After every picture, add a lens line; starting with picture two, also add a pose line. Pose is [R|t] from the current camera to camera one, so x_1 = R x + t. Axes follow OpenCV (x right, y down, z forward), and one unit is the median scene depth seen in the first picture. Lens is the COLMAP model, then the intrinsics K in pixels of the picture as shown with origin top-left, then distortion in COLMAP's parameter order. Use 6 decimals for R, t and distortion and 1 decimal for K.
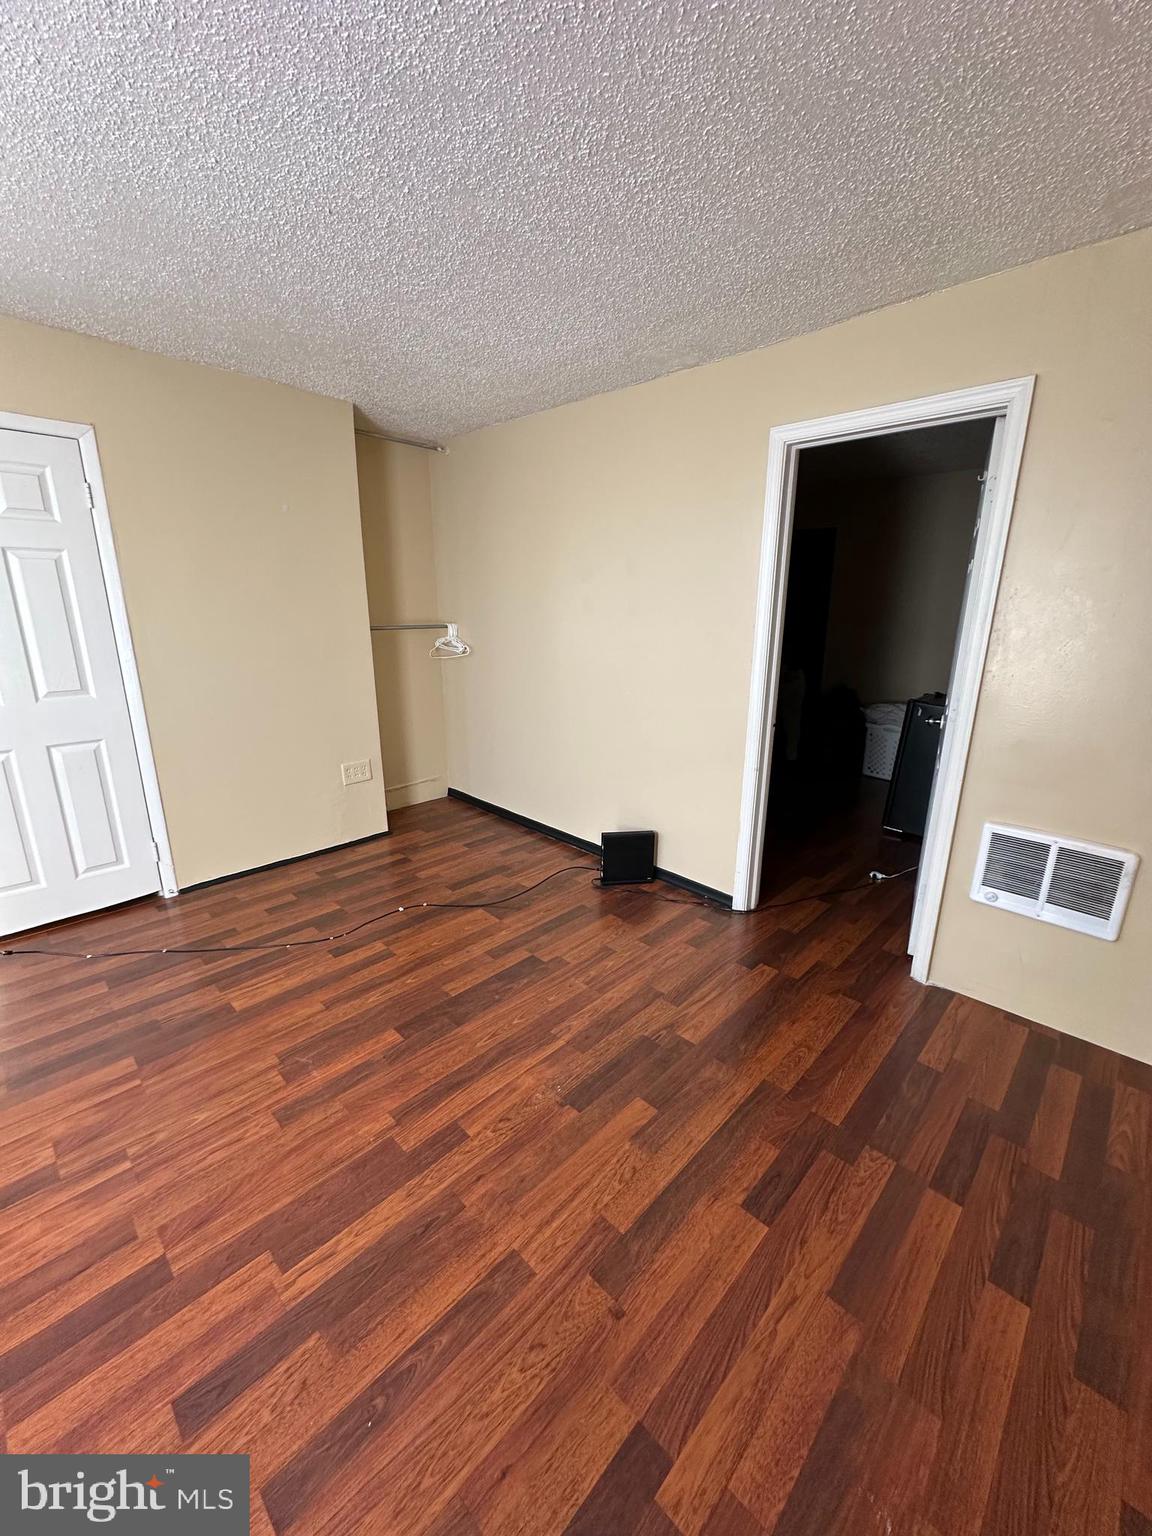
lens RADIAL K [[616.8, 0, 581.6], [0, 616.8, 771.9], [0, 0, 1]] dist [-0.000234, 0.000540]
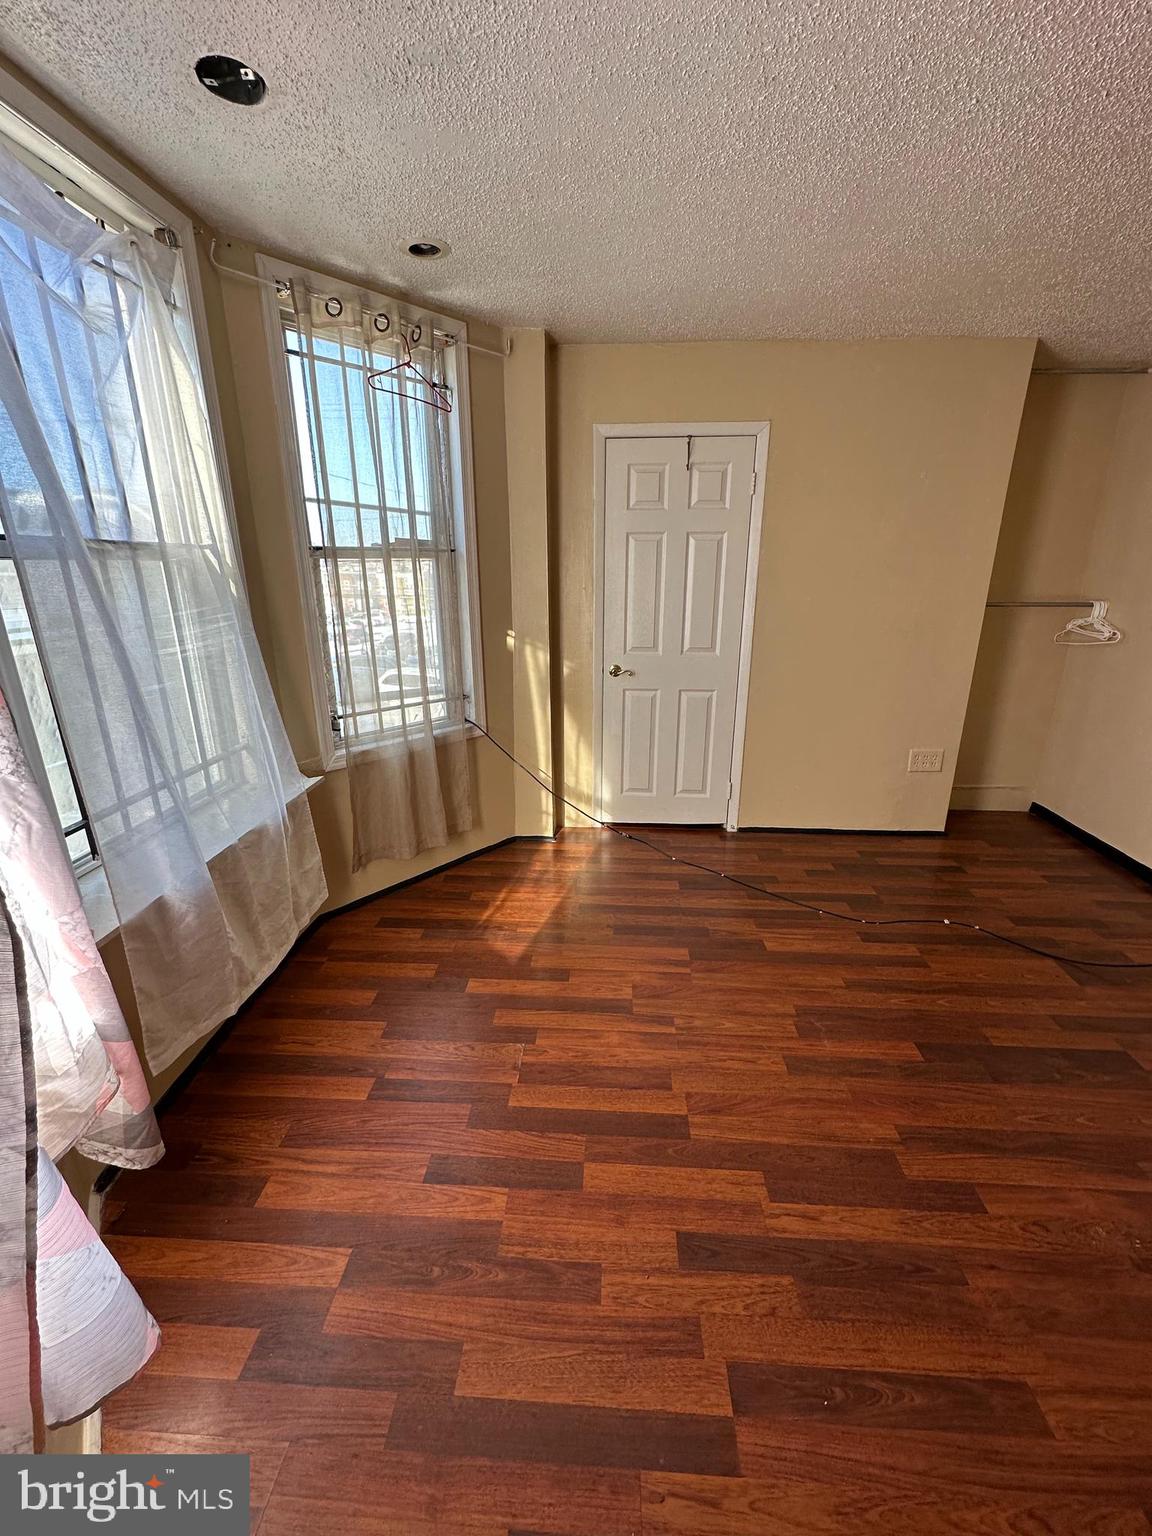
lens RADIAL K [[616.8, 0, 569.4], [0, 616.8, 771.2], [0, 0, 1]] dist [-0.000234, 0.000540]
pose [[0.649186, 0.226884, -0.726003, -0.066954], [-0.197377, 0.972030, 0.127277, 0.006402], [0.734574, 0.060670, 0.675811, -0.026875]]
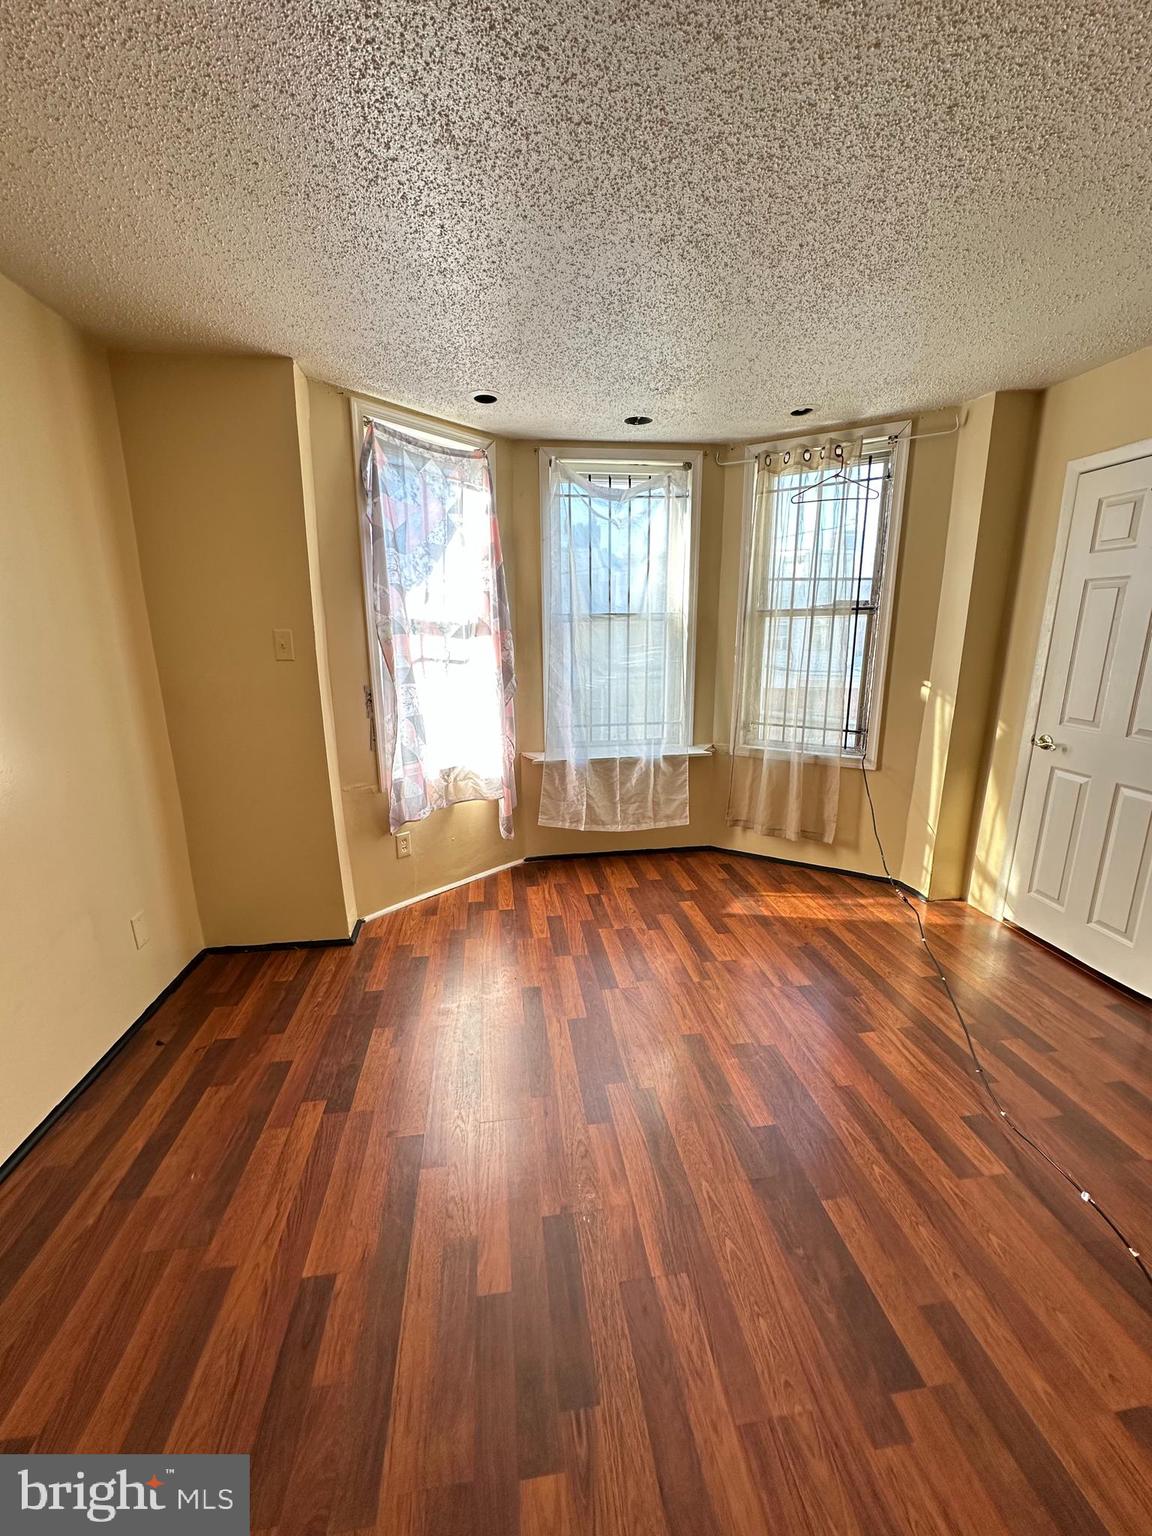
lens RADIAL K [[616.8, 0, 575.4], [0, 616.8, 775.3], [0, 0, 1]] dist [-0.000234, 0.000540]
pose [[-0.624950, 0.182278, -0.759086, 0.459777], [-0.207554, 0.898568, 0.386649, -0.314631], [0.752568, 0.399188, -0.523728, 1.113805]]
